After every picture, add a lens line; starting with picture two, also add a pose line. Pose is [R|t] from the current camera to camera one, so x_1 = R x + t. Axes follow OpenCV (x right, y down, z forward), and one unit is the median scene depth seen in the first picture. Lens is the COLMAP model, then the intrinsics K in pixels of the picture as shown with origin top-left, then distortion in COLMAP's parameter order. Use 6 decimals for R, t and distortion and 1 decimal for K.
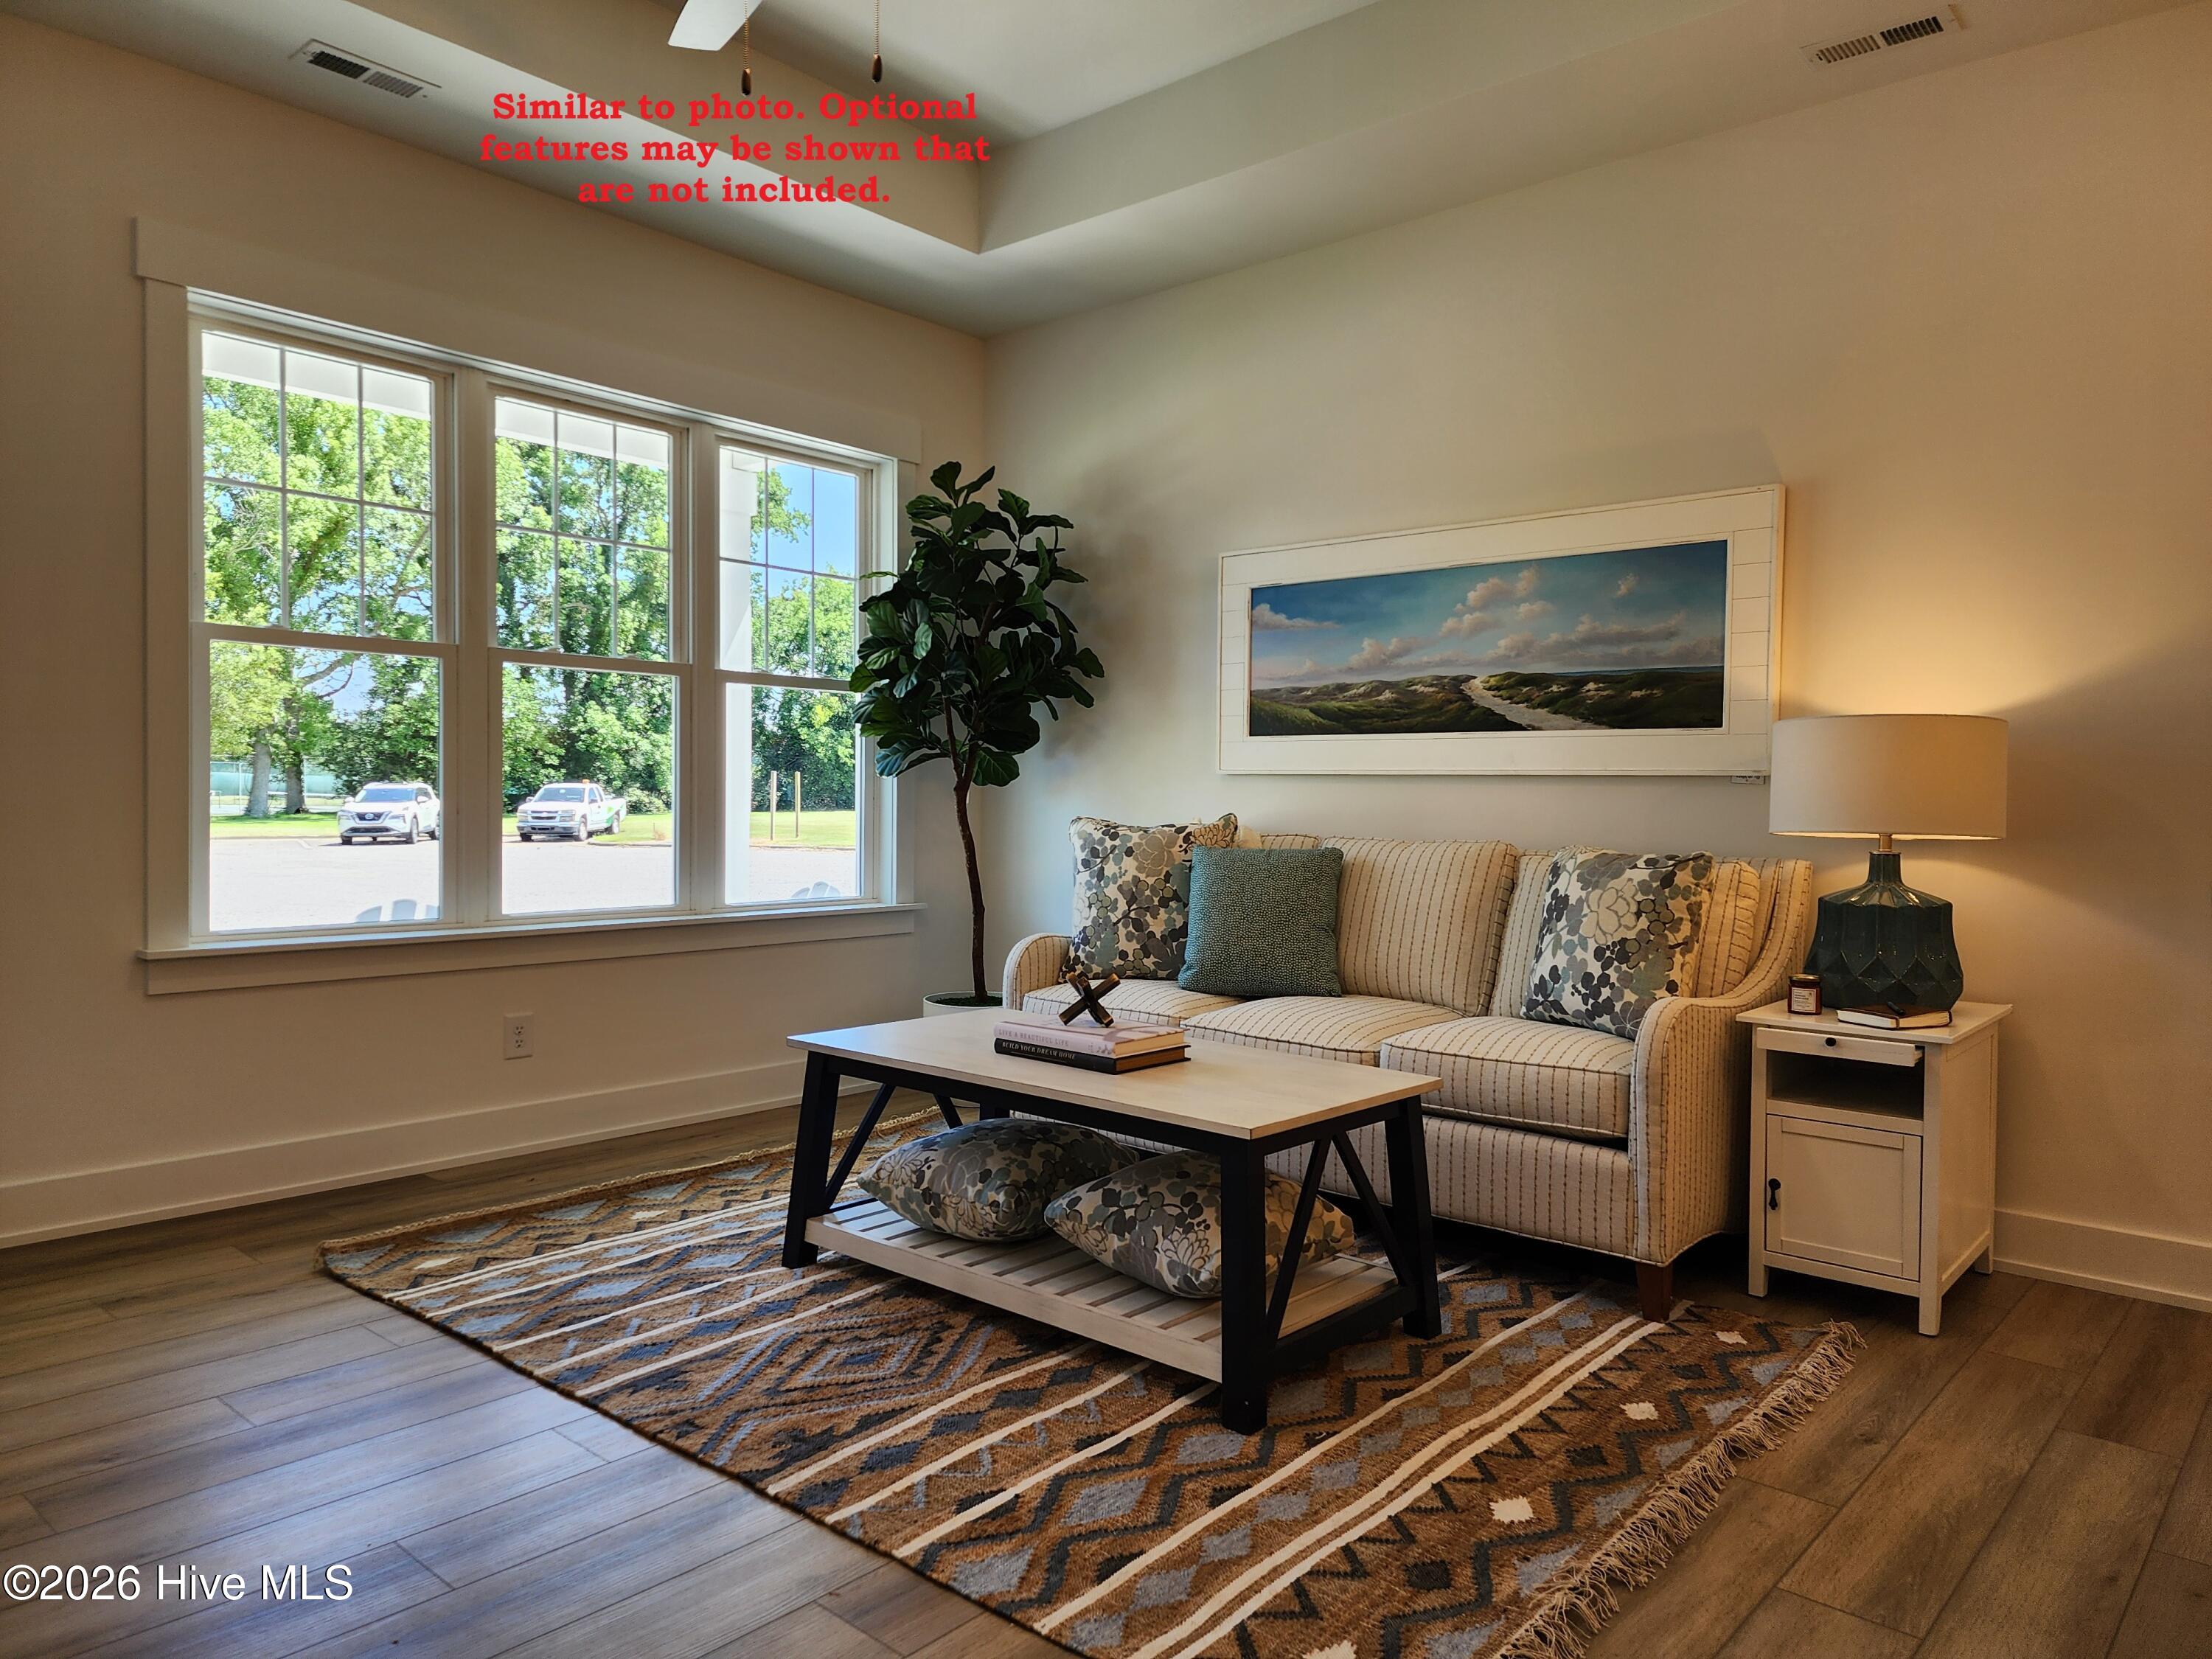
lens RADIAL K [[1480.9, 0, 1103.1], [0, 1480.9, 802.0], [0, 0, 1]] dist [0.066889, -0.002442]
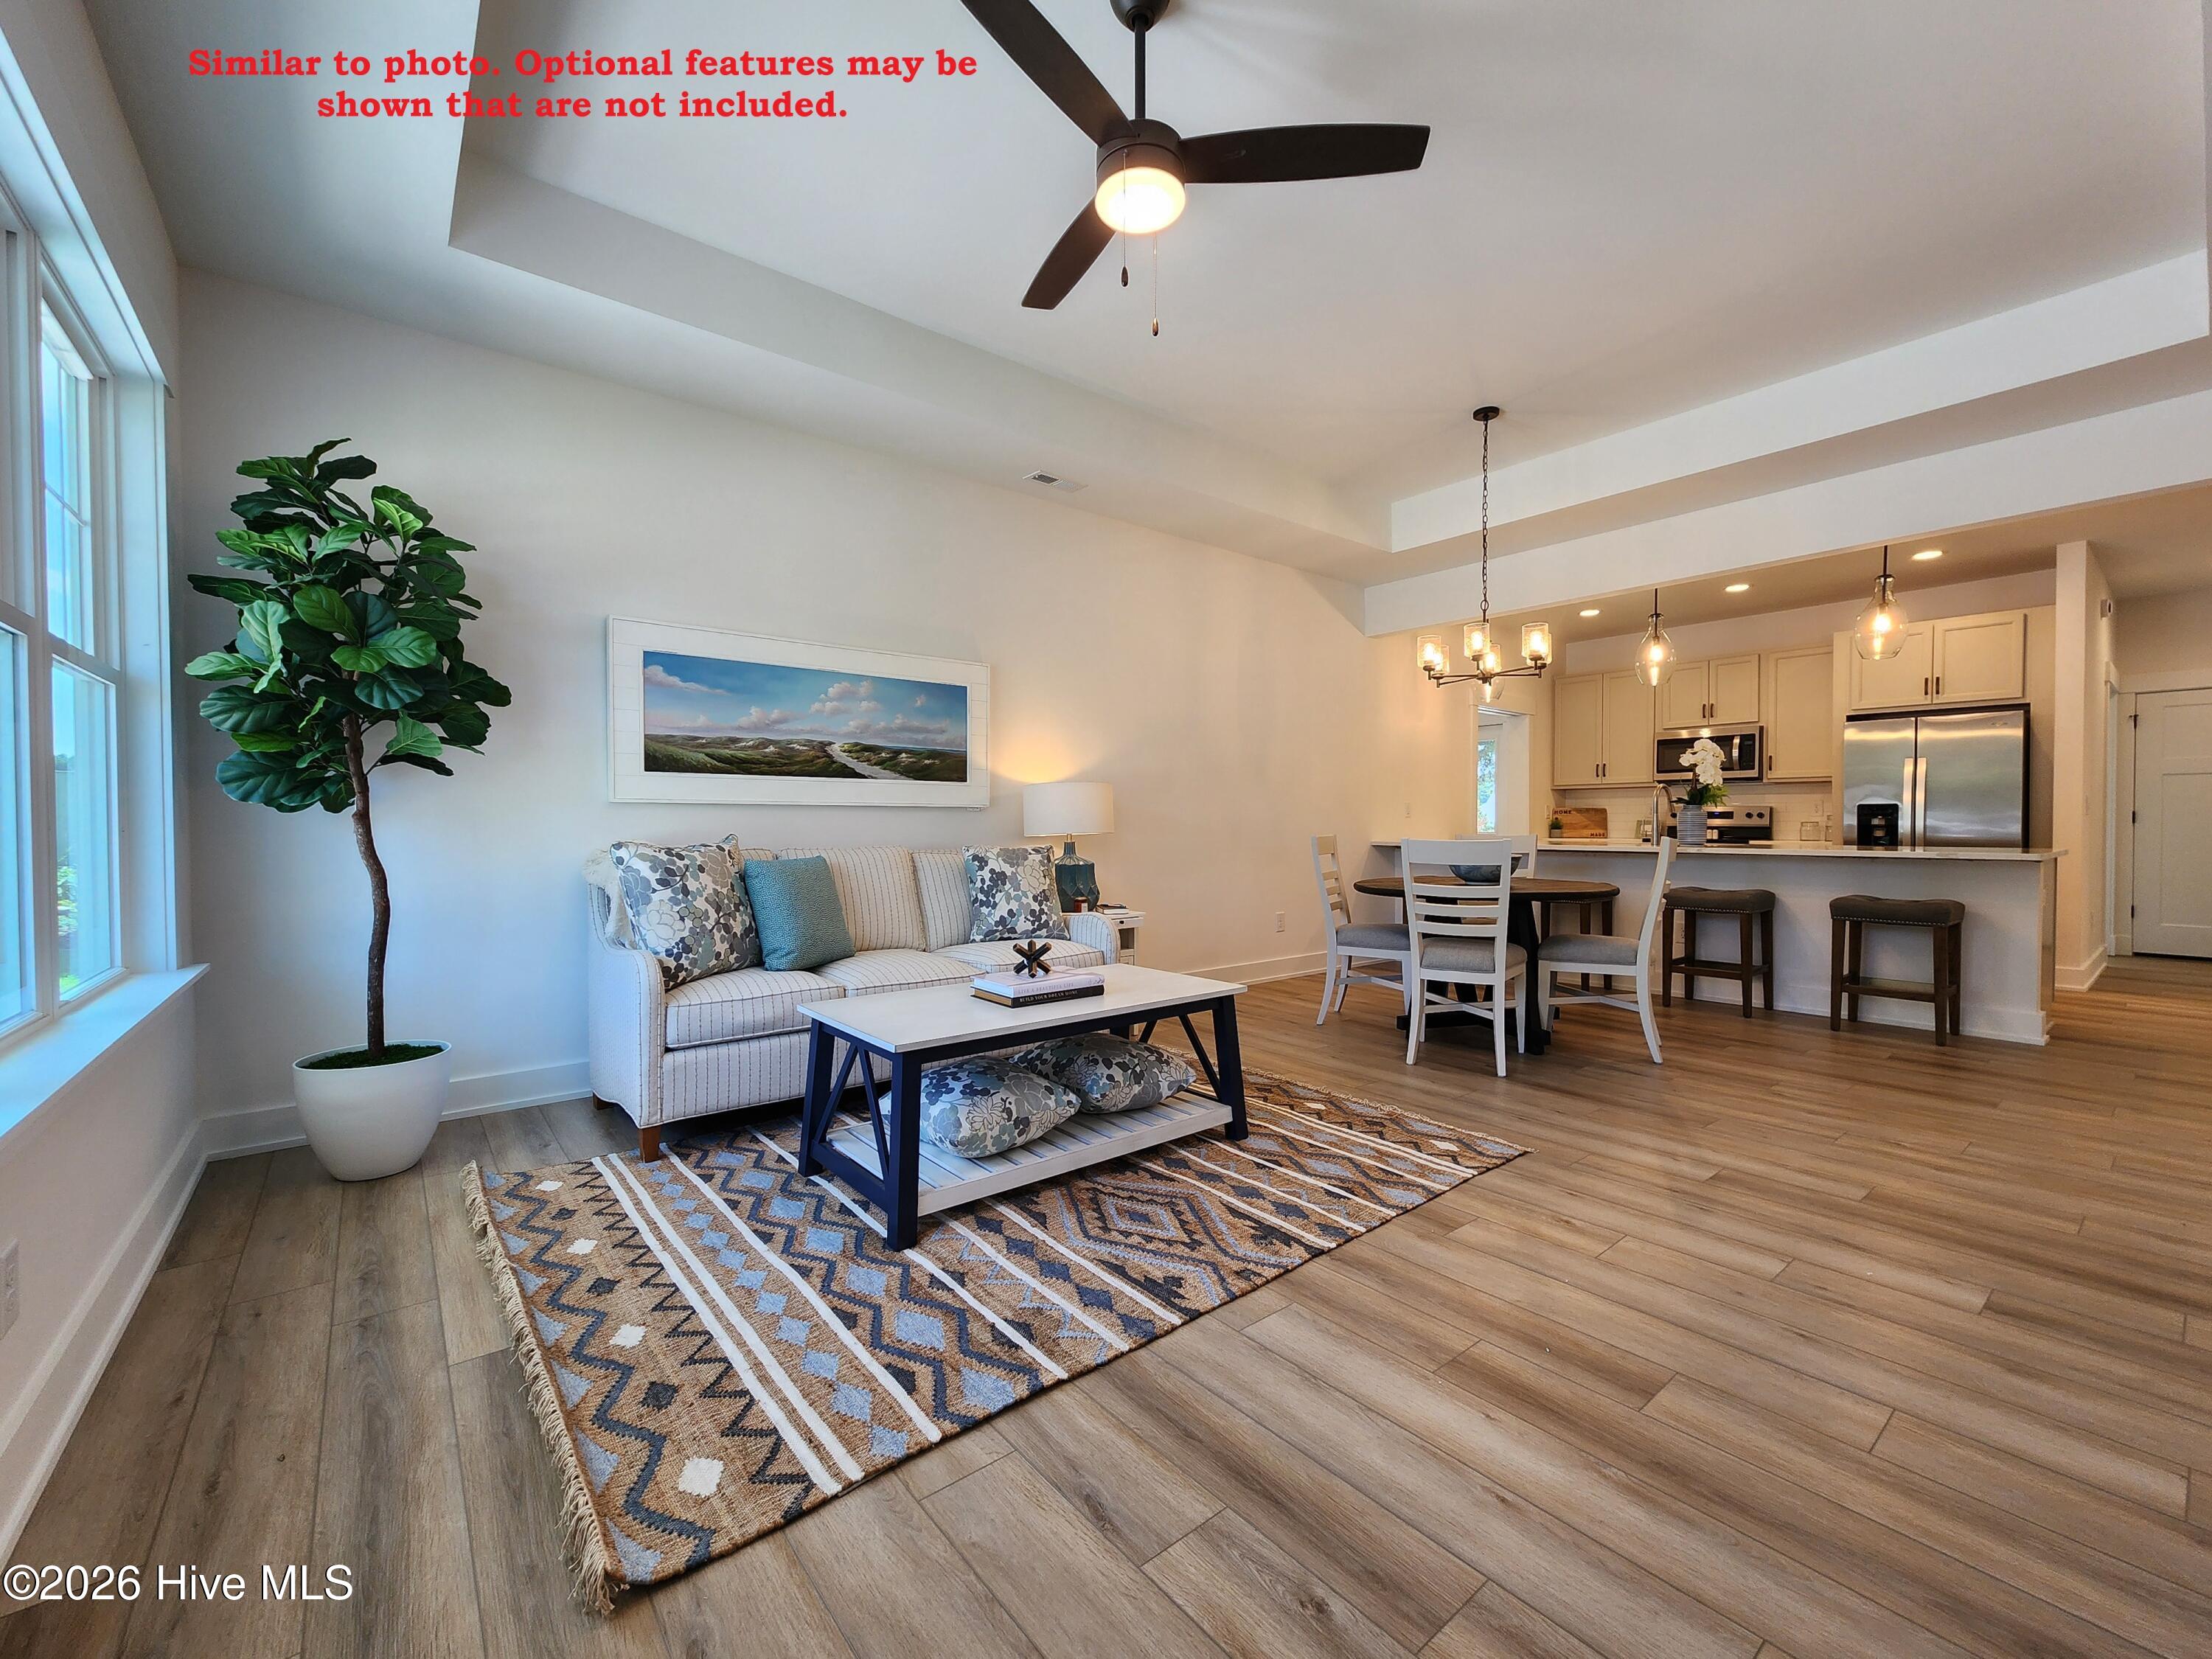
lens RADIAL K [[896.5, 0, 1106.0], [0, 896.5, 829.5], [0, 0, 1]] dist [0.018710, -0.000167]
pose [[0.167862, -0.022055, 0.985564, -0.698530], [0.008789, 0.999743, 0.020876, -0.011190], [-0.985771, 0.005158, 0.168013, 0.615325]]
